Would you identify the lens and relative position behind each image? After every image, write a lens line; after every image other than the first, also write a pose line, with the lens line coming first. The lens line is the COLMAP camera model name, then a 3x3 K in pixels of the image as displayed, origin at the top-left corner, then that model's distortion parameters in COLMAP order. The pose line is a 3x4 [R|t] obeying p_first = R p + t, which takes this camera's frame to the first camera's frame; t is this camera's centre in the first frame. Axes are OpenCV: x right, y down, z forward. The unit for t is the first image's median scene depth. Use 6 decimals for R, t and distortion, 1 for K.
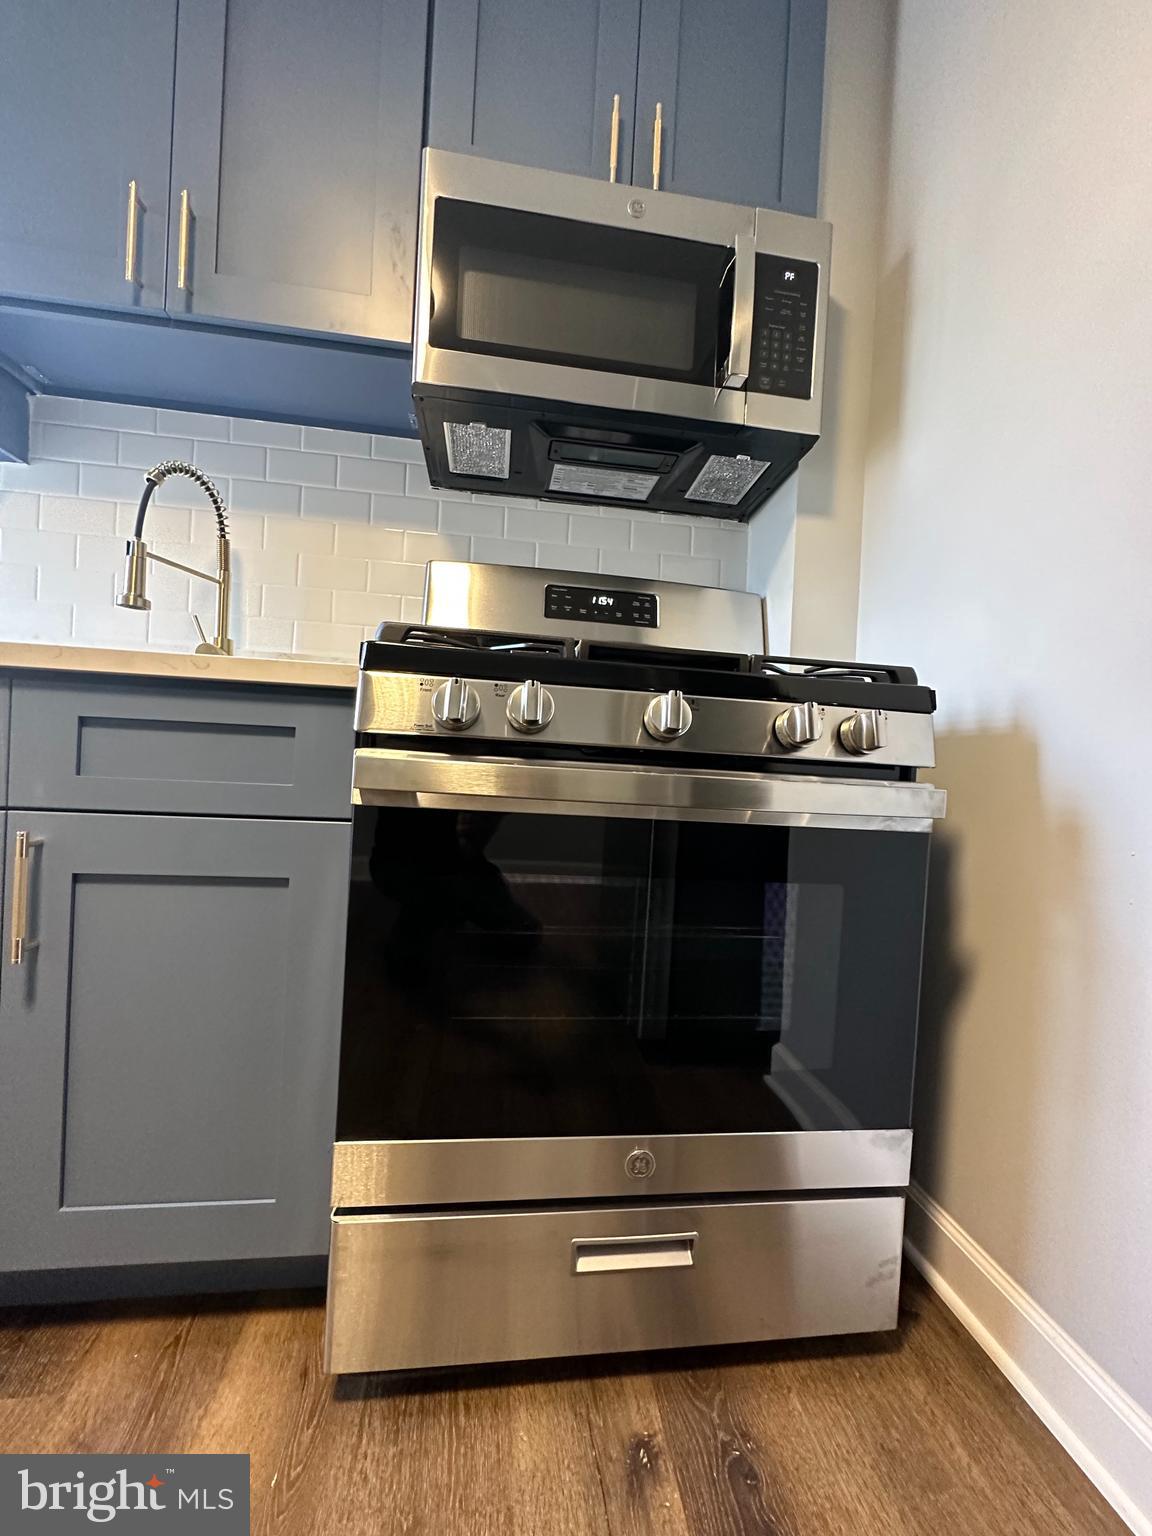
lens RADIAL K [[612.0, 0, 577.6], [0, 612.0, 766.1], [0, 0, 1]] dist [-0.002220, 0.000022]
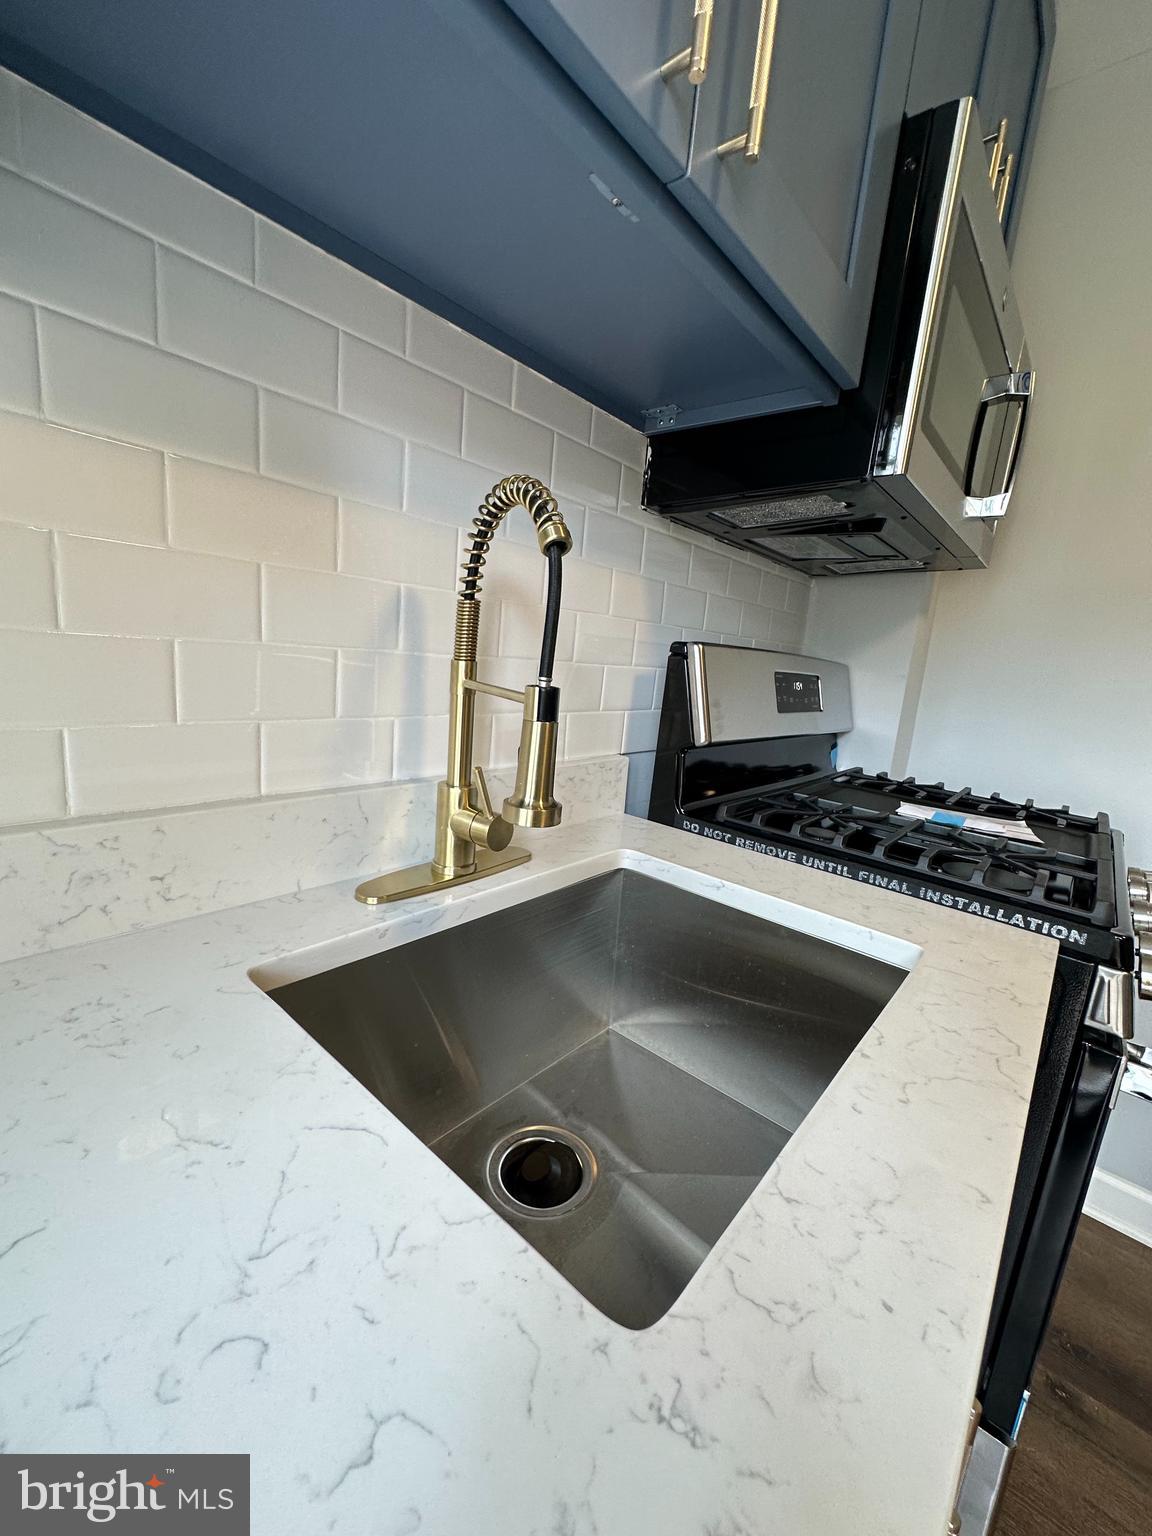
lens RADIAL K [[612.0, 0, 577.6], [0, 612.0, 766.1], [0, 0, 1]] dist [-0.002220, 0.000022]
pose [[0.750071, -0.108817, 0.652344, -1.244367], [-0.044544, 0.975819, 0.213993, -0.500874], [-0.659855, -0.189568, 0.727086, 0.769460]]
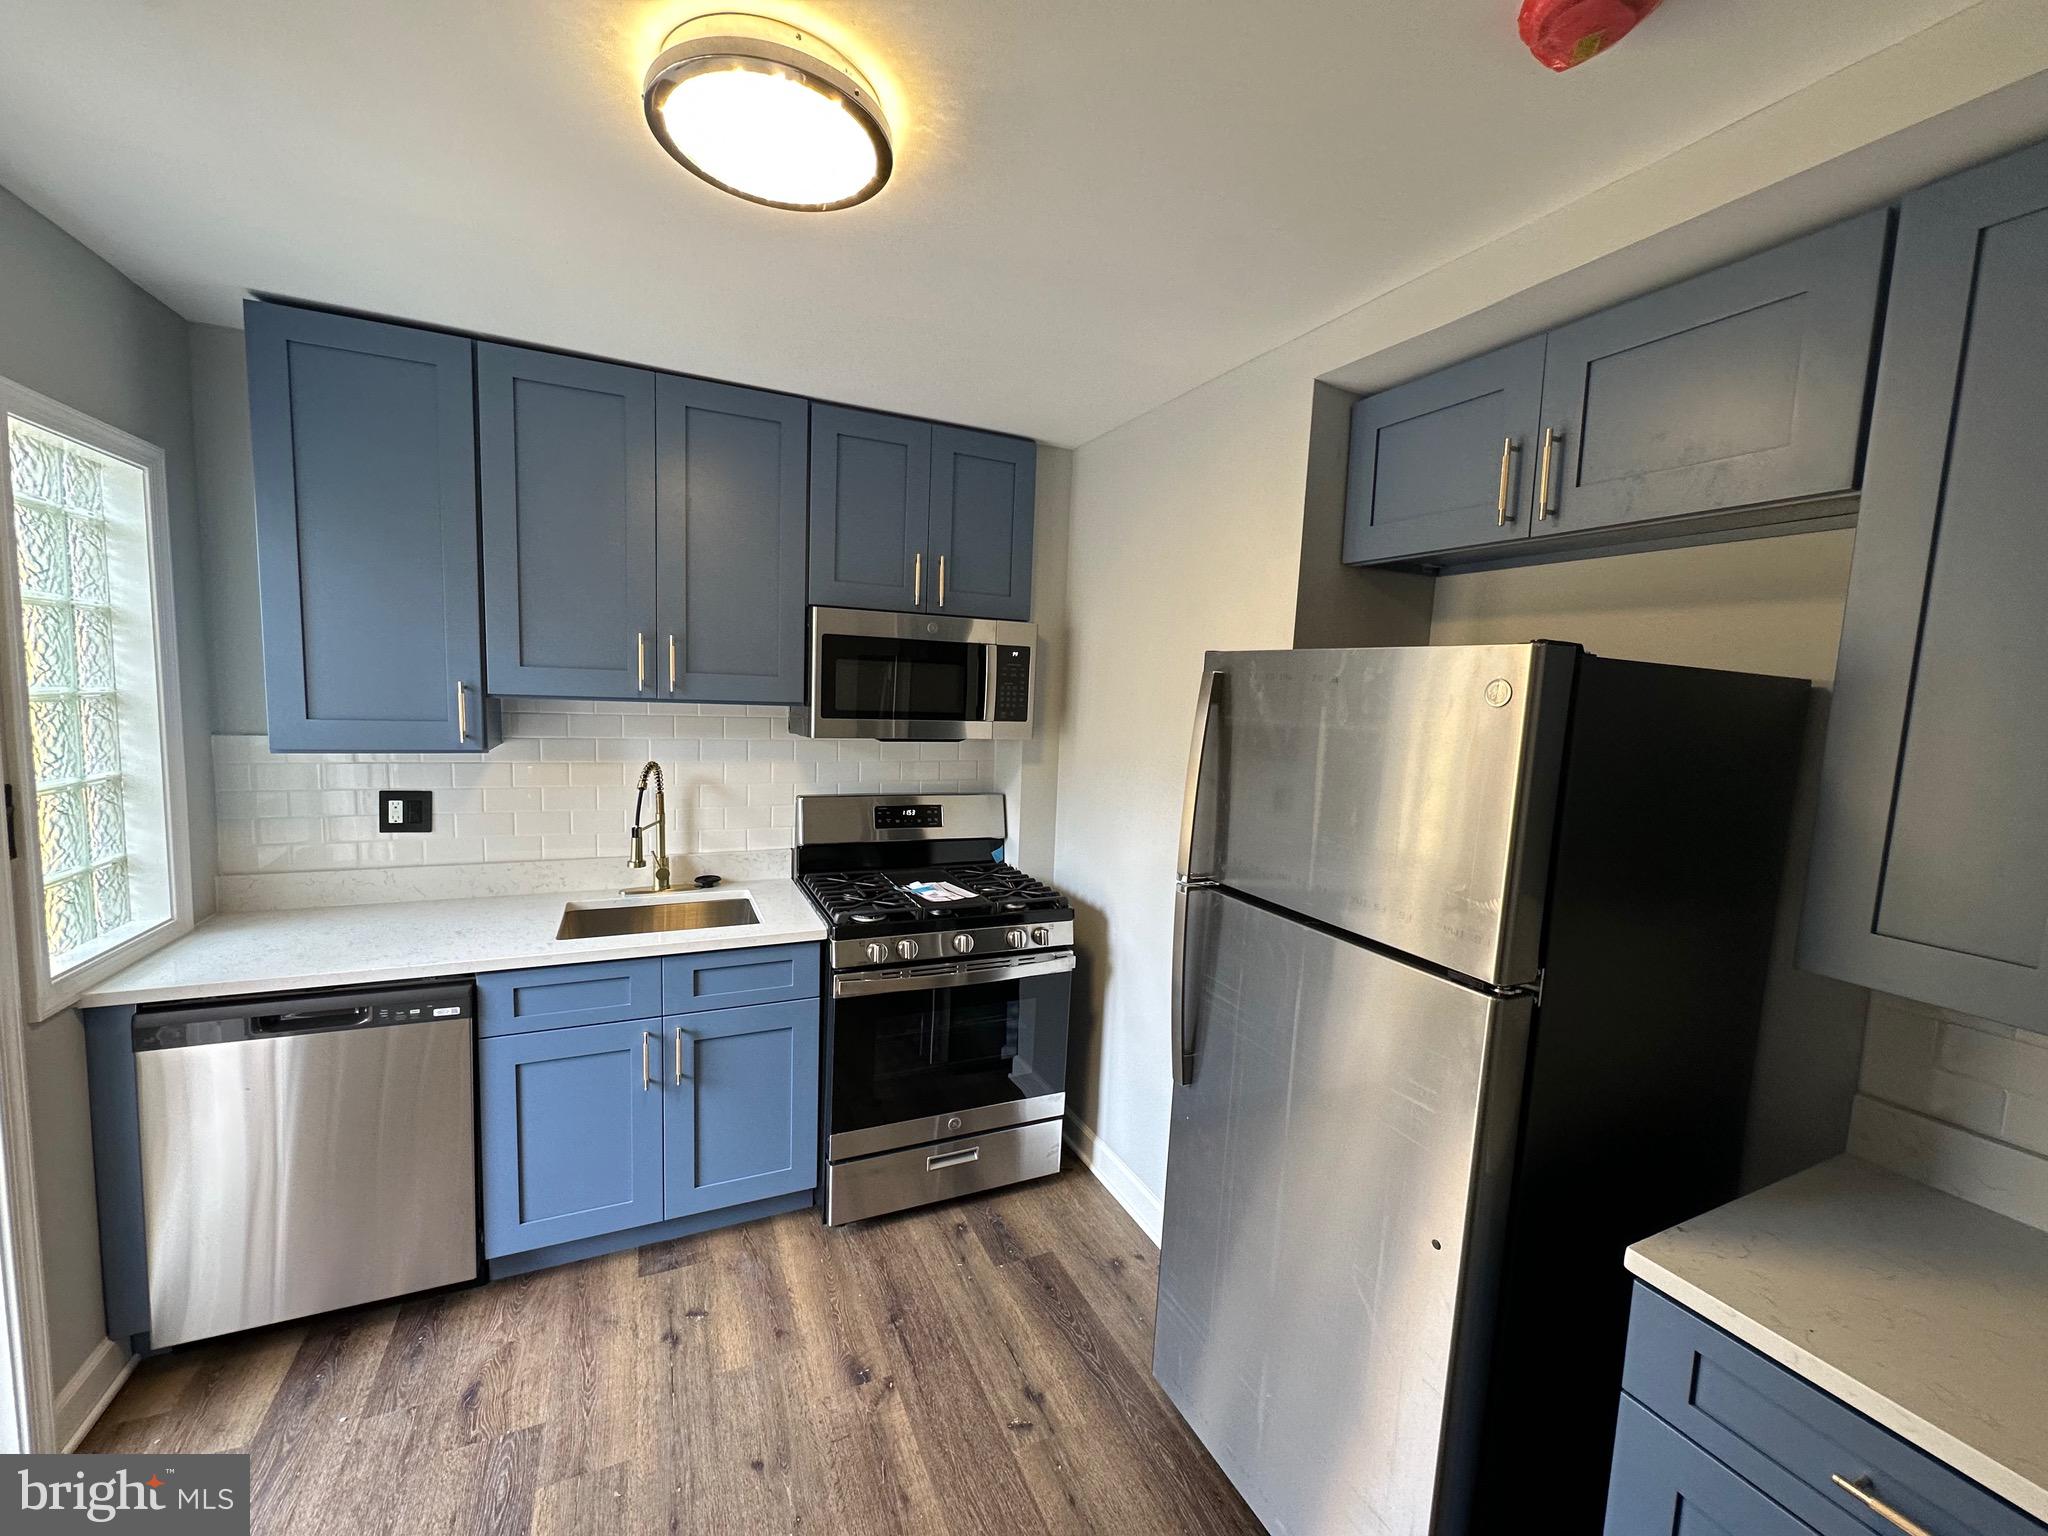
lens RADIAL K [[816.0, 0, 1024.2], [0, 816.0, 770.2], [0, 0, 1]] dist [-0.002220, 0.000022]
pose [[0.954325, -0.041153, 0.295924, -0.451098], [0.009168, 0.994035, 0.108672, -0.910883], [-0.298631, -0.100995, 0.949010, -1.686178]]
